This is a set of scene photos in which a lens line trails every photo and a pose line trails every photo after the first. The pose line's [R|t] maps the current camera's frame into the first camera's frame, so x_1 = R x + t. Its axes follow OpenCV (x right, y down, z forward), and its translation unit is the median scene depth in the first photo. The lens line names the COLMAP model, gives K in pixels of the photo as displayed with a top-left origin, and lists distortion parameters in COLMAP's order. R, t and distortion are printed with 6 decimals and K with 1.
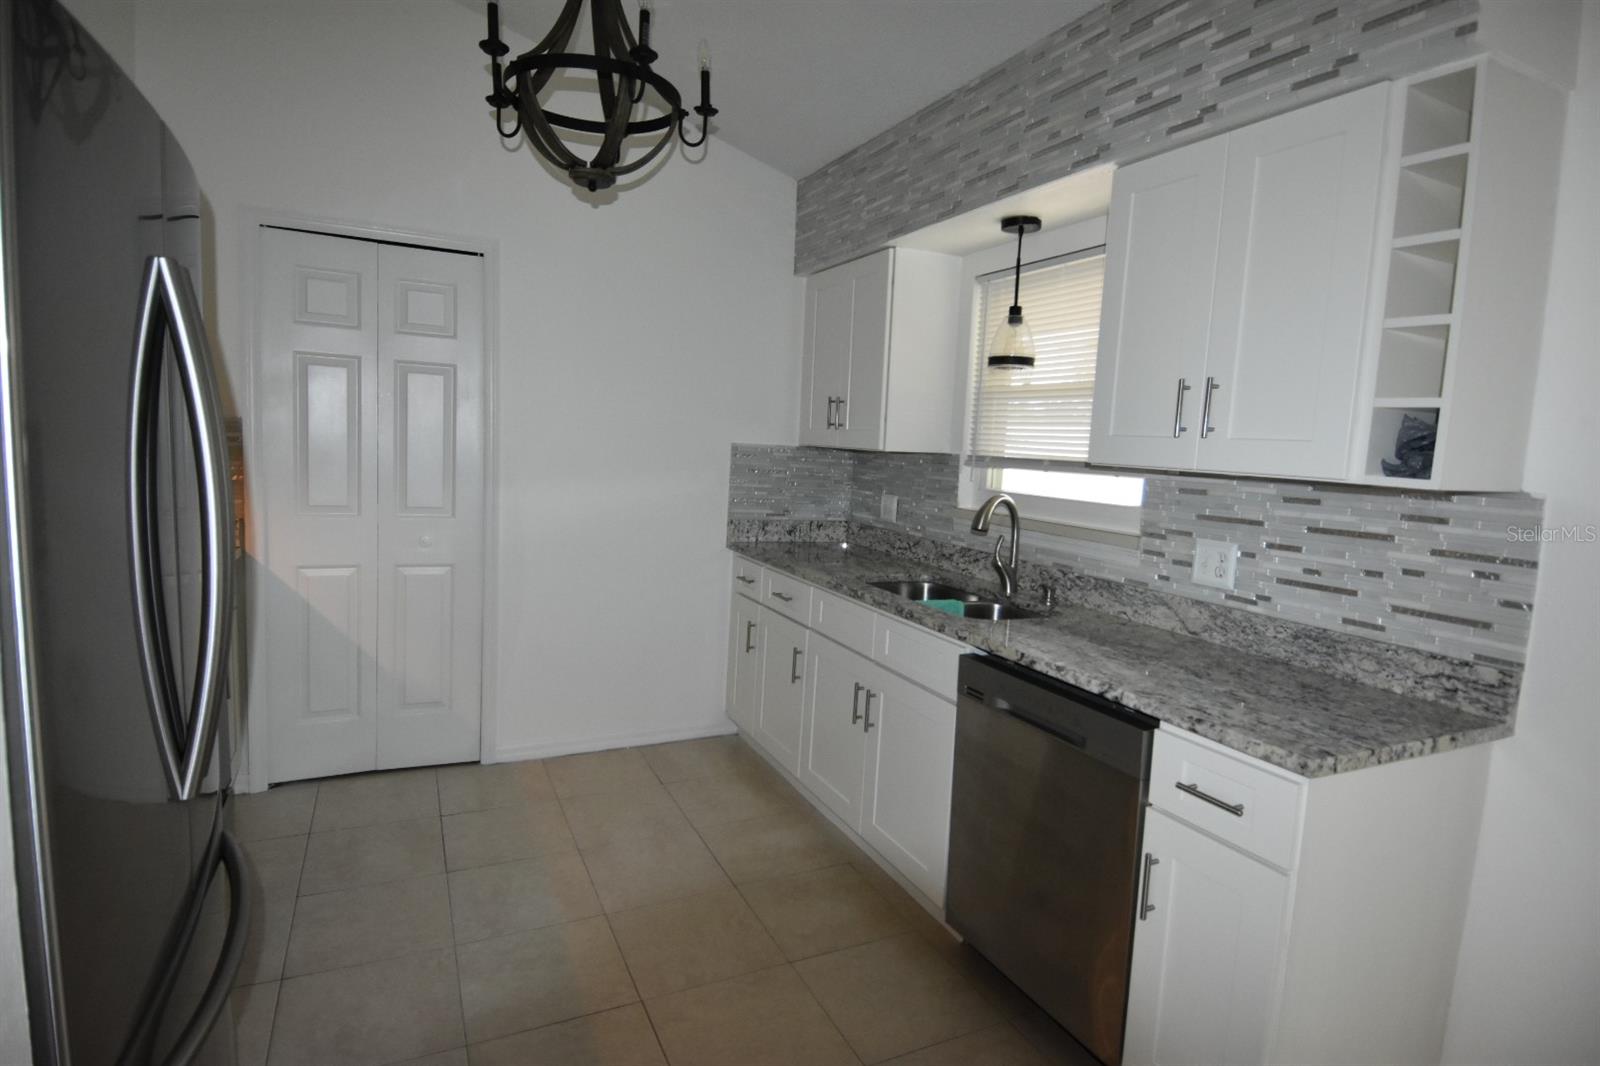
lens RADIAL K [[846.2, 0, 800.0], [0, 846.2, 533.0], [0, 0, 1]] dist [0.004410, -0.025040]
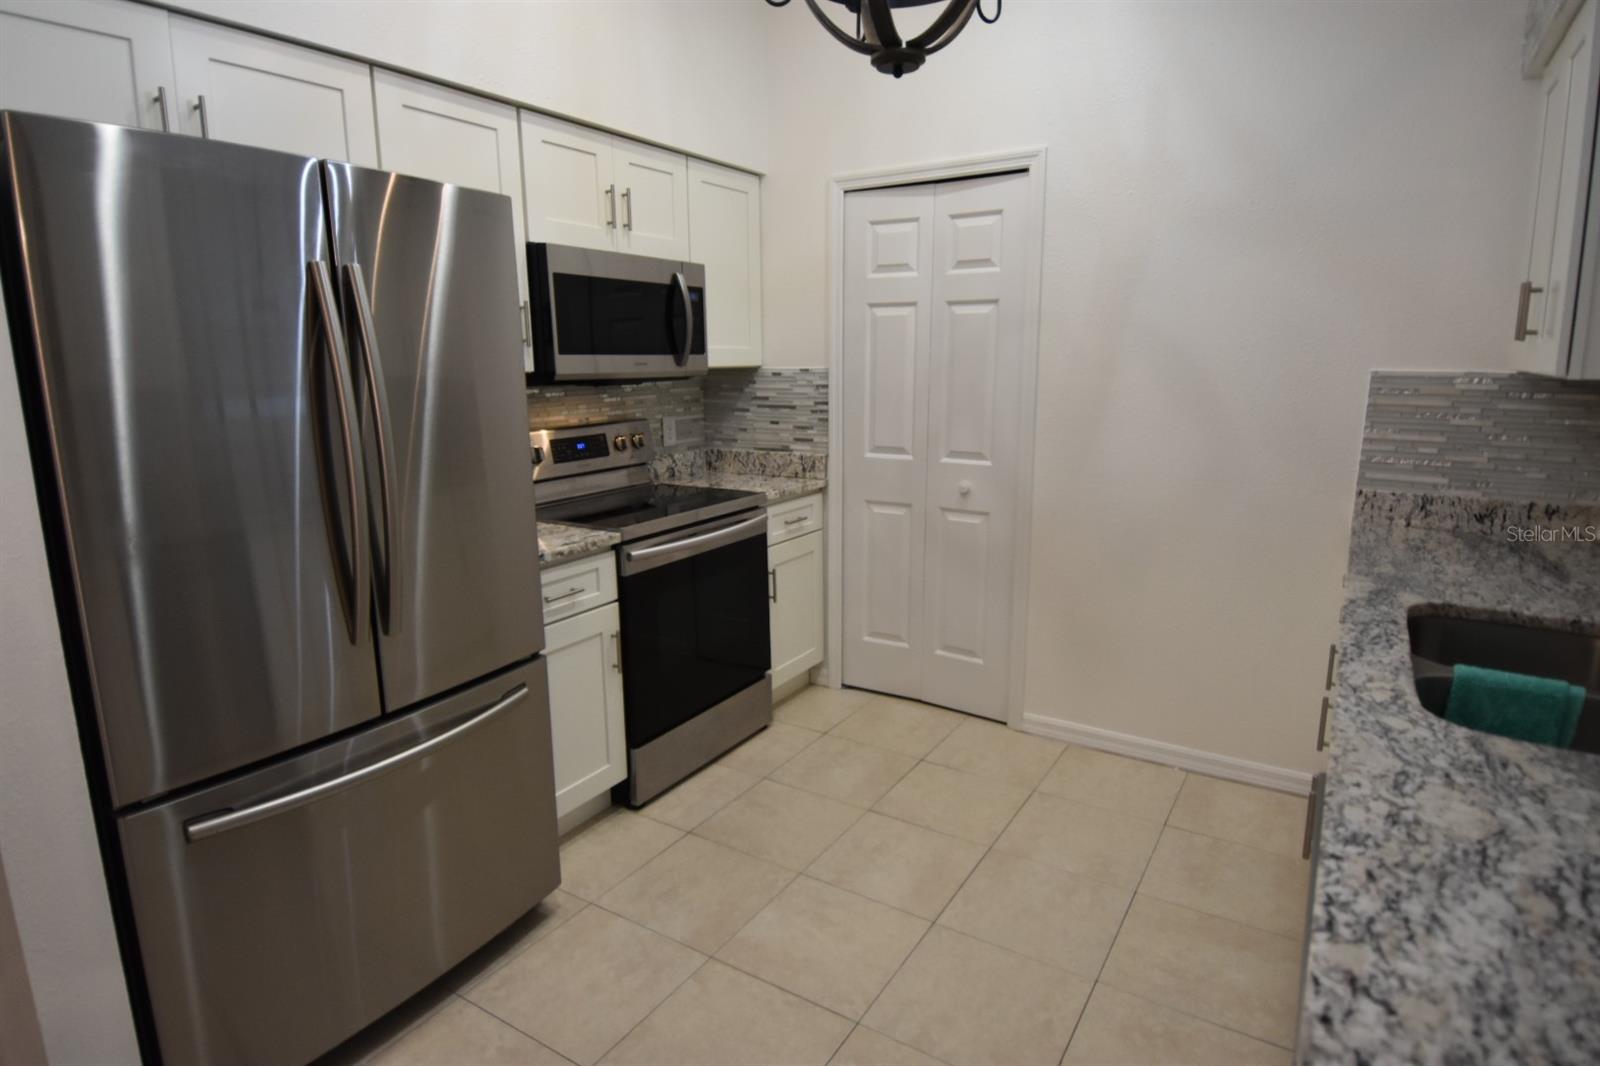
lens RADIAL K [[889.3, 0, 800.0], [0, 889.3, 533.0], [0, 0, 1]] dist [0.029866, -0.040625]
pose [[0.530423, 0.124623, -0.838523, 0.537540], [-0.070915, 0.992191, 0.102603, -0.042393], [0.844762, 0.005040, 0.535119, 0.496451]]
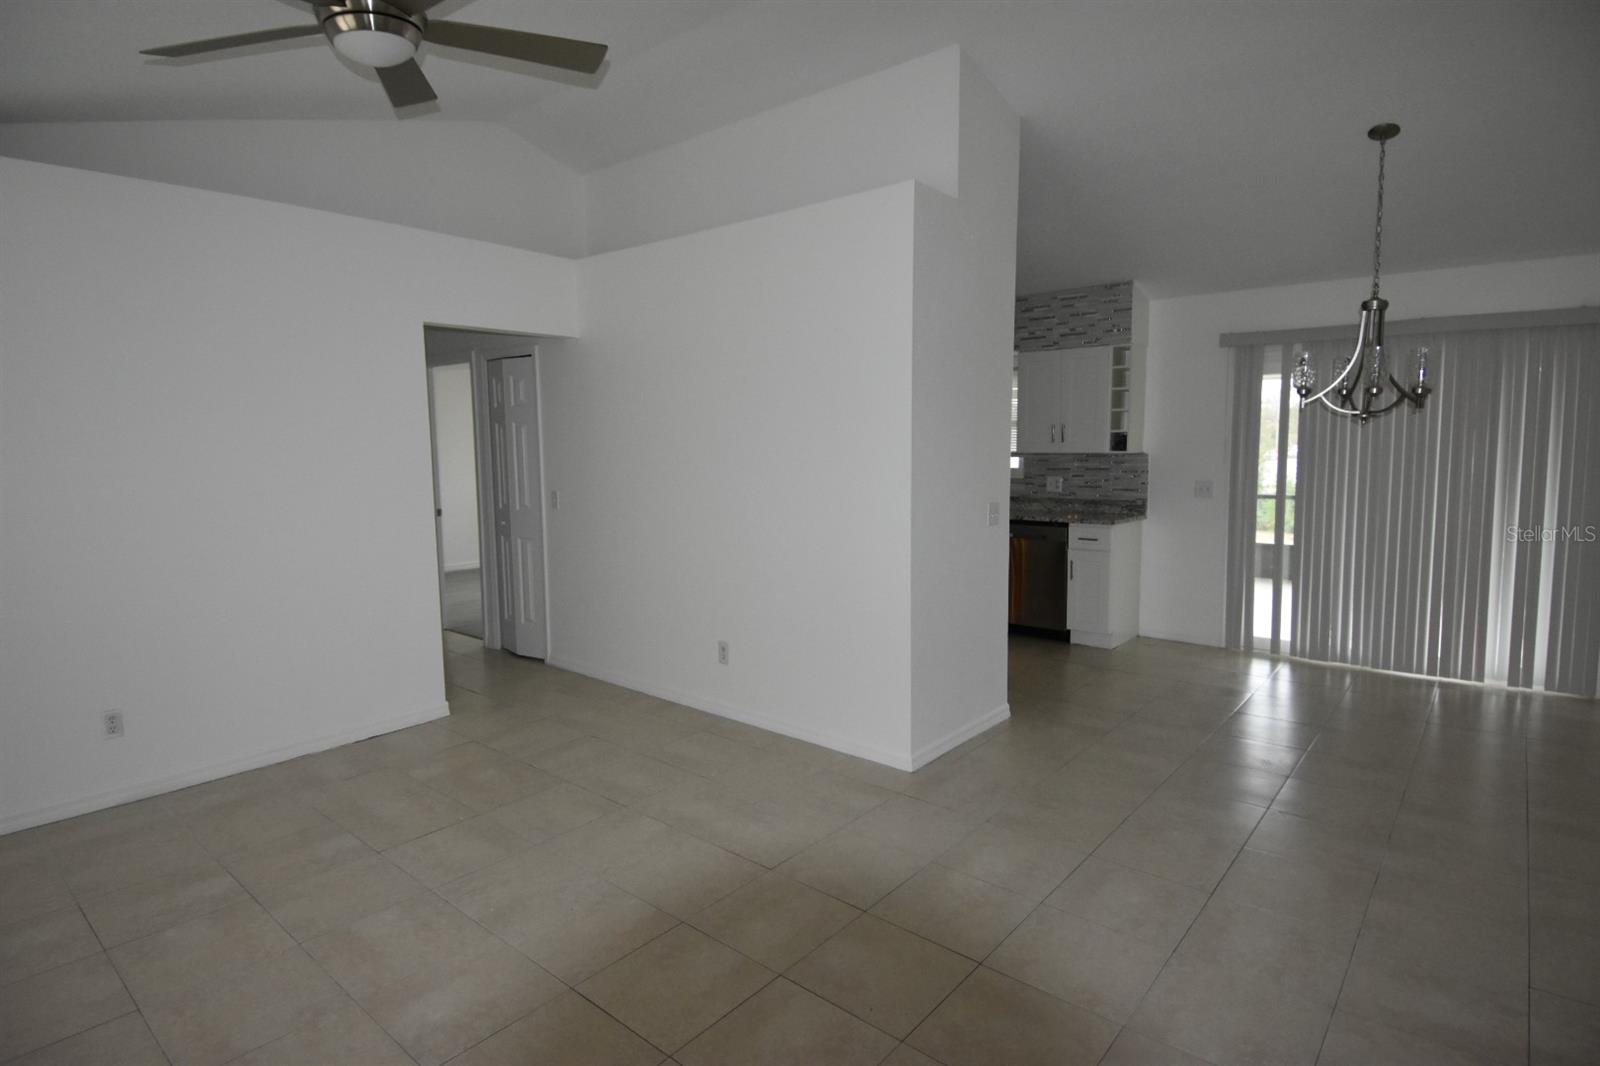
lens RADIAL K [[846.2, 0, 800.0], [0, 846.2, 533.0], [0, 0, 1]] dist [0.004410, -0.025040]
pose [[0.909047, -0.093328, 0.406107, -1.785593], [0.096360, 0.995261, 0.013027, 0.095043], [-0.405399, 0.027290, 0.913733, -1.551002]]
